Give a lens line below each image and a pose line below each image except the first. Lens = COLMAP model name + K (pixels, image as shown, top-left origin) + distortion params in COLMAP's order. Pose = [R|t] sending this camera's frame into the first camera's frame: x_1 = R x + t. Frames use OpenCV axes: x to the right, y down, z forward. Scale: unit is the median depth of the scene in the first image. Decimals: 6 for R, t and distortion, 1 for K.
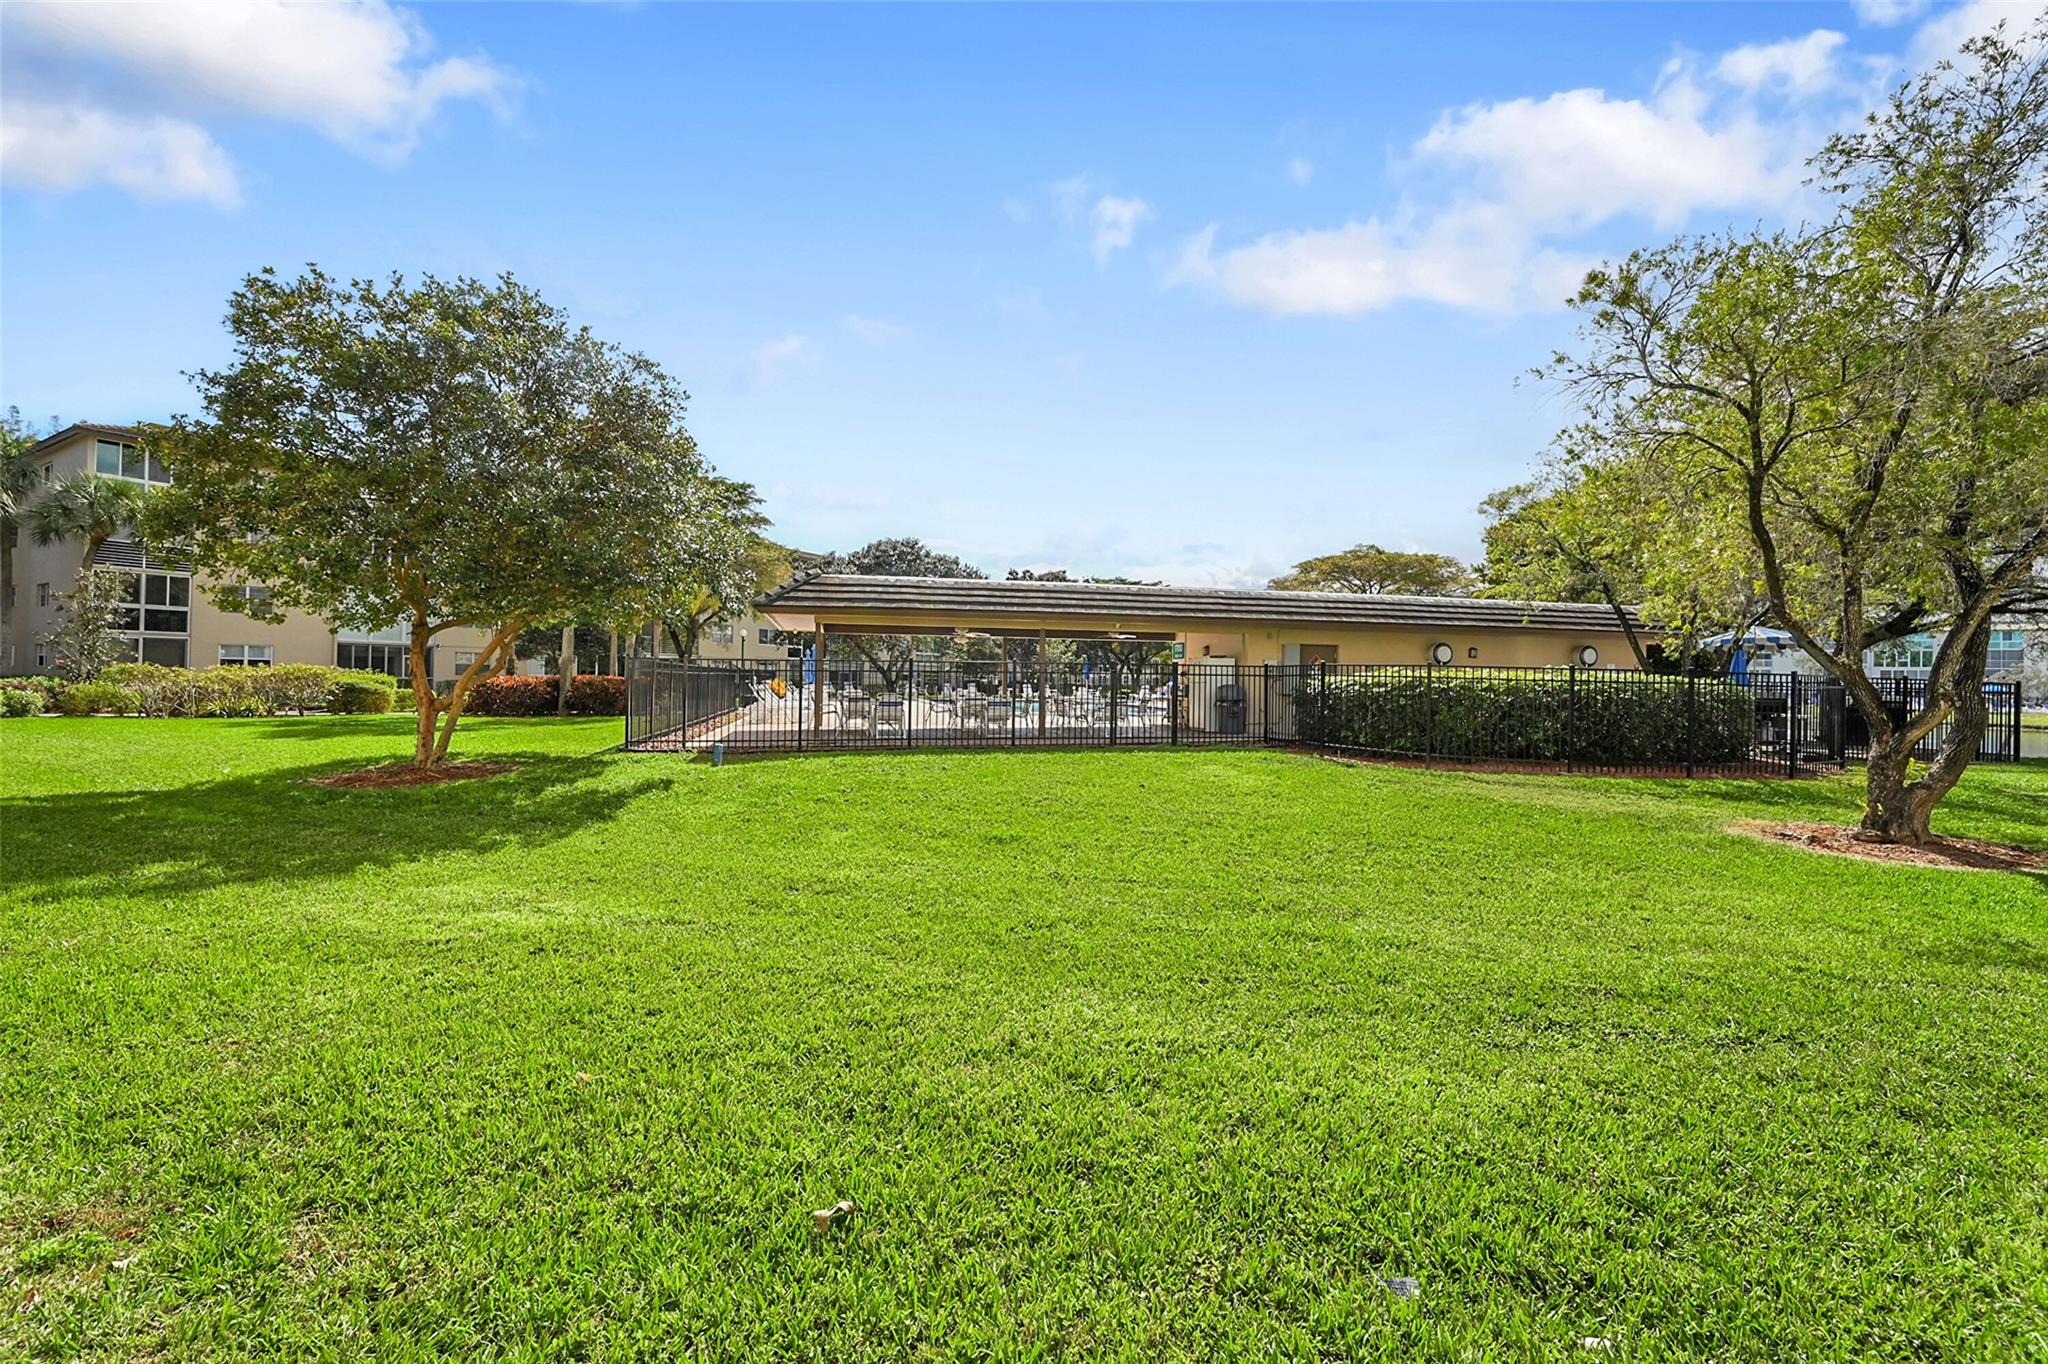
lens RADIAL K [[815.7, 0, 1035.7], [0, 815.7, 668.5], [0, 0, 1]] dist [0.000718, 0.000275]
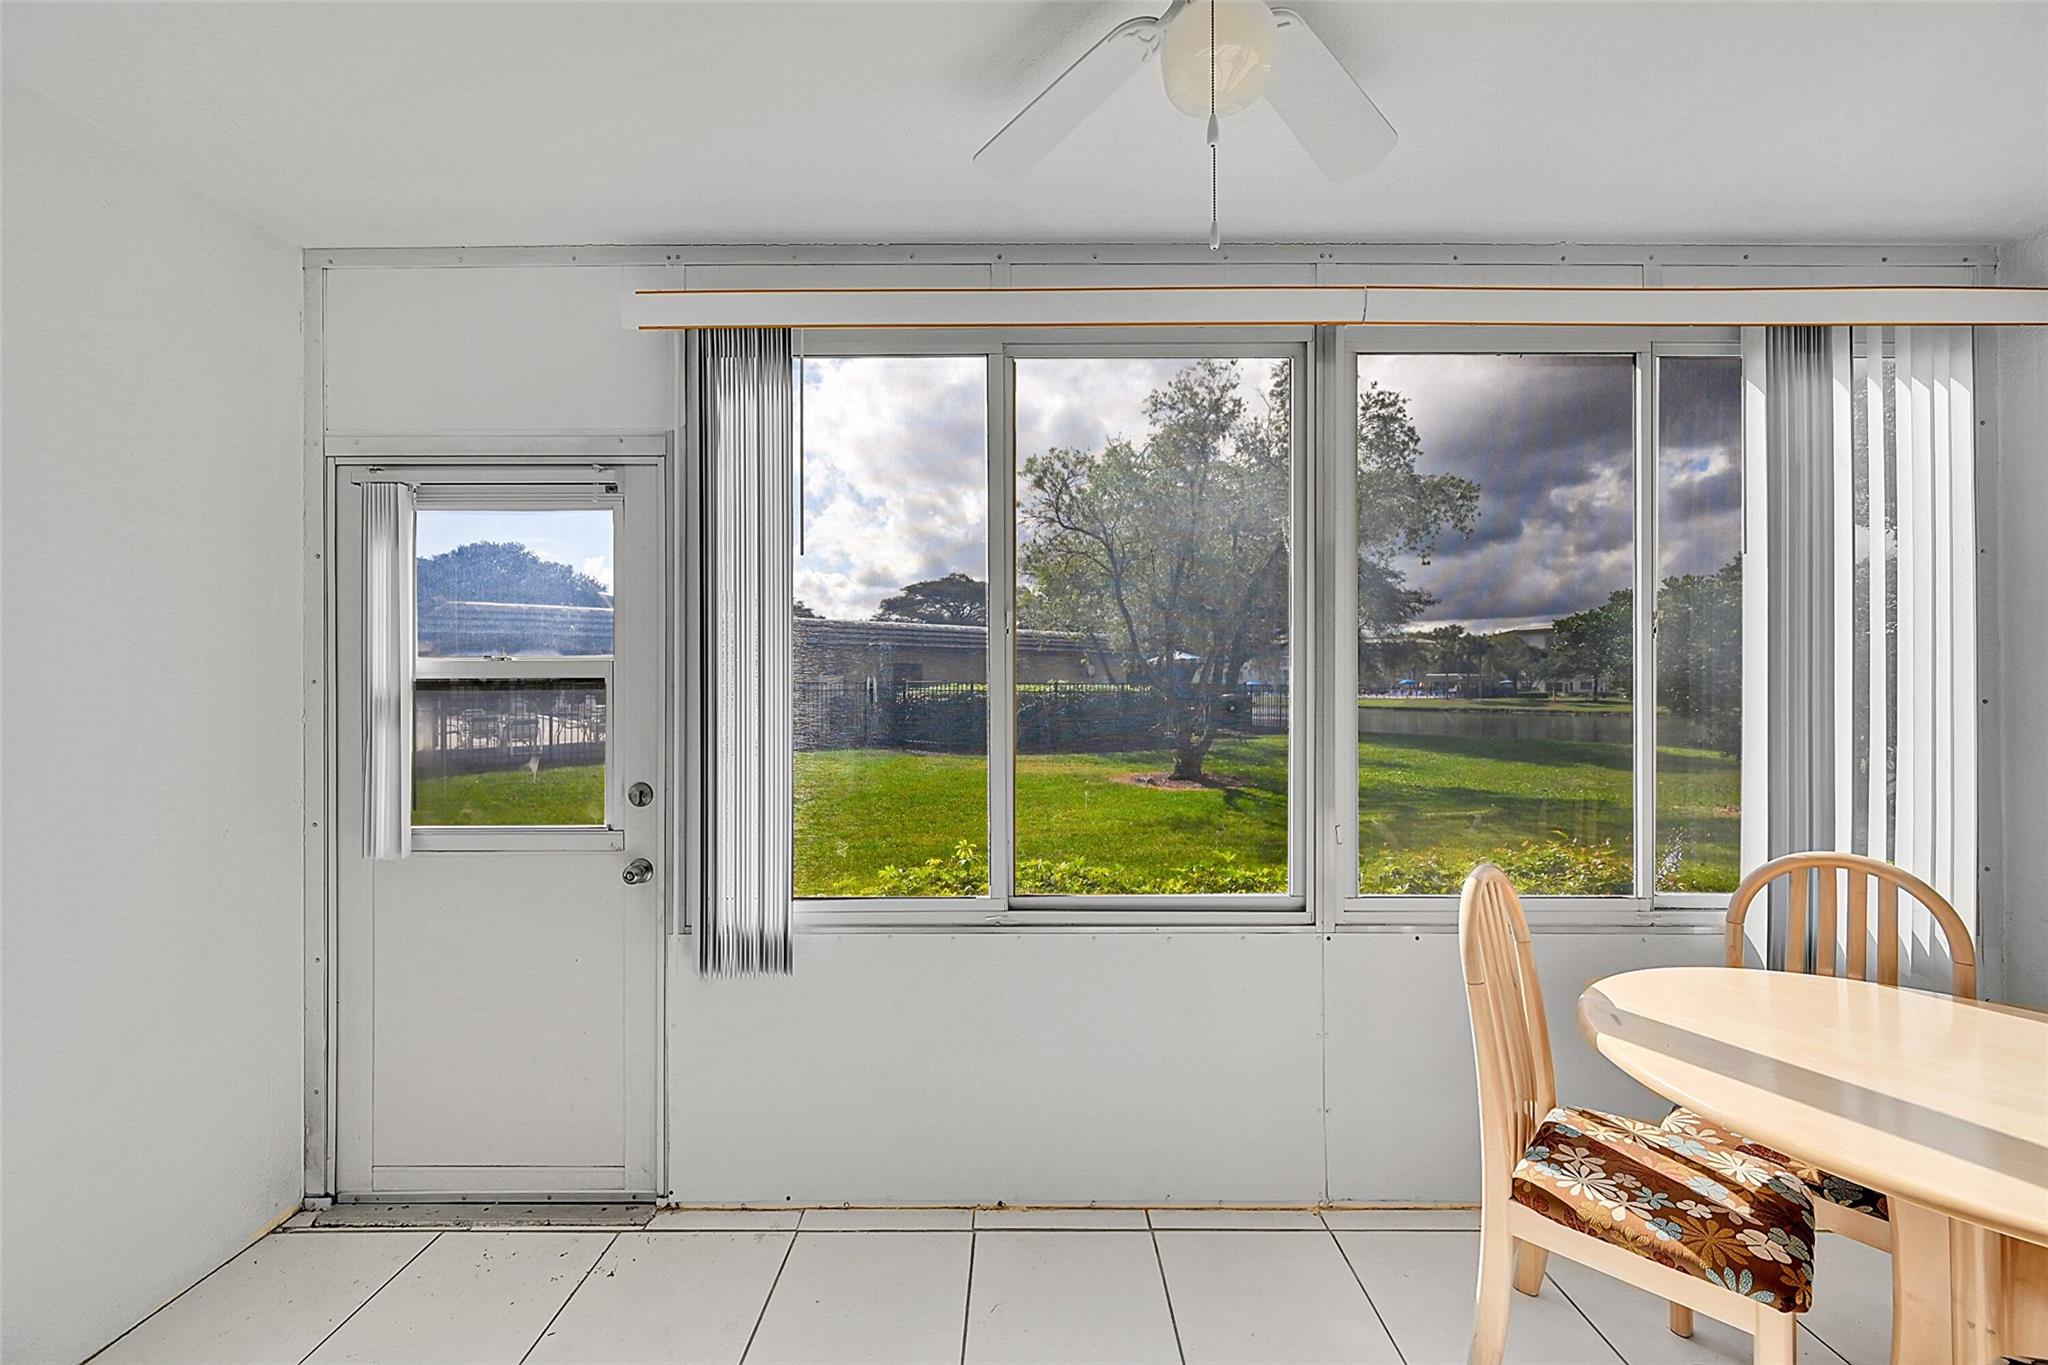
lens RADIAL K [[812.5, 0, 1021.0], [0, 812.5, 683.5], [0, 0, 1]] dist [-0.002900, -0.000090]
pose [[0.910037, -0.018522, 0.414113, -0.031638], [0.011902, 0.999757, 0.018560, -0.030200], [-0.414356, -0.011962, 0.910036, -0.373661]]
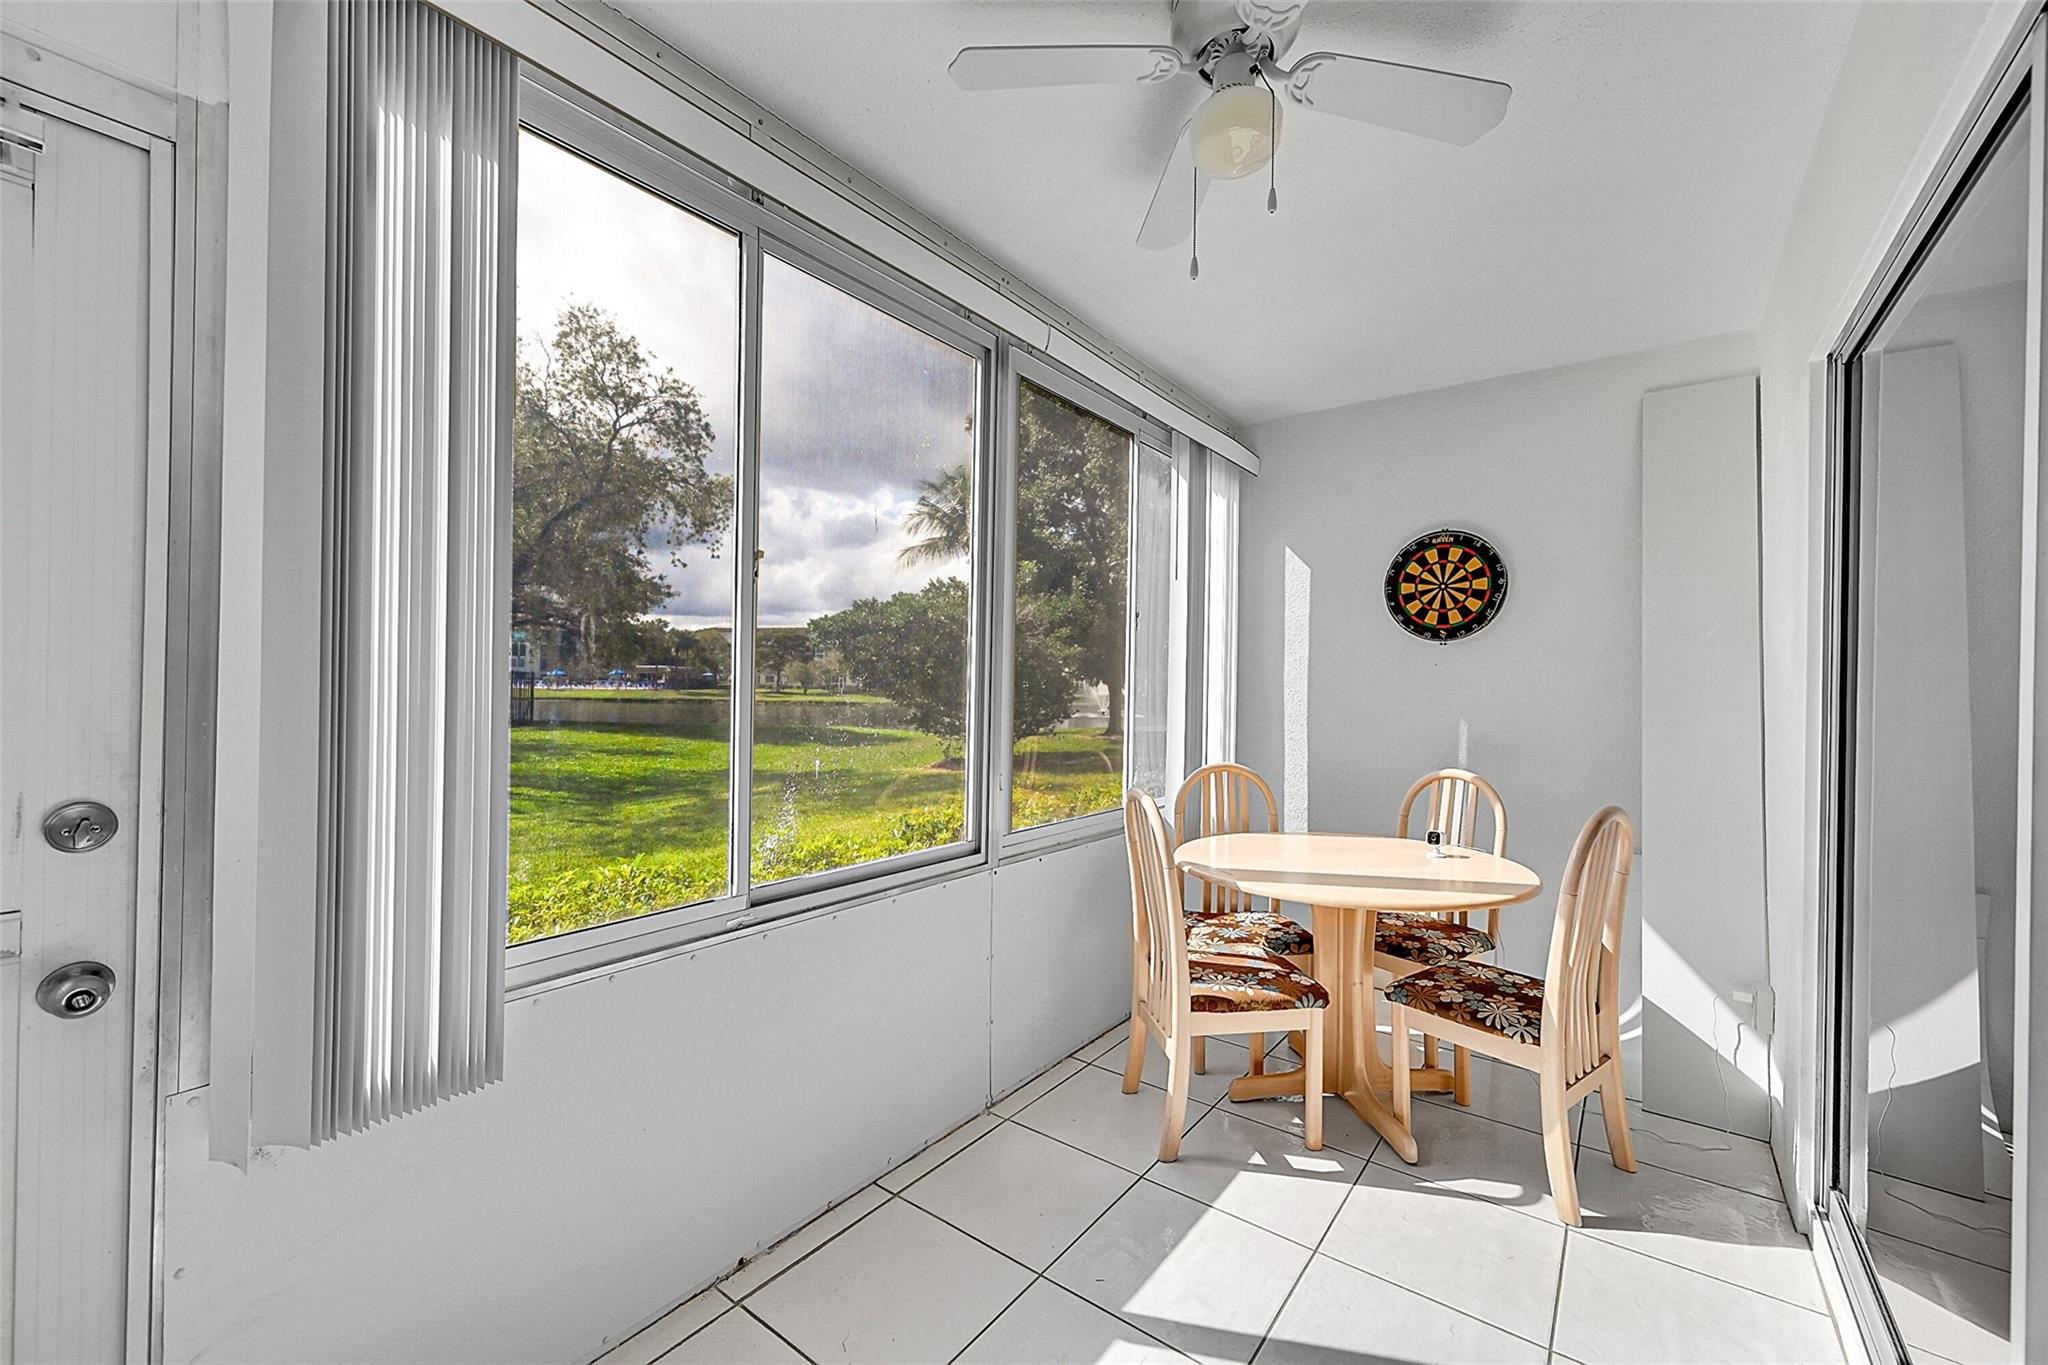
lens RADIAL K [[812.5, 0, 1015.9], [0, 812.5, 682.9], [0, 0, 1]] dist [-0.002900, -0.000090]
pose [[0.214410, -0.015236, 0.976625, -0.115034], [-0.024361, 0.999484, 0.020941, -0.020407], [-0.976440, -0.028281, 0.213928, -0.263872]]
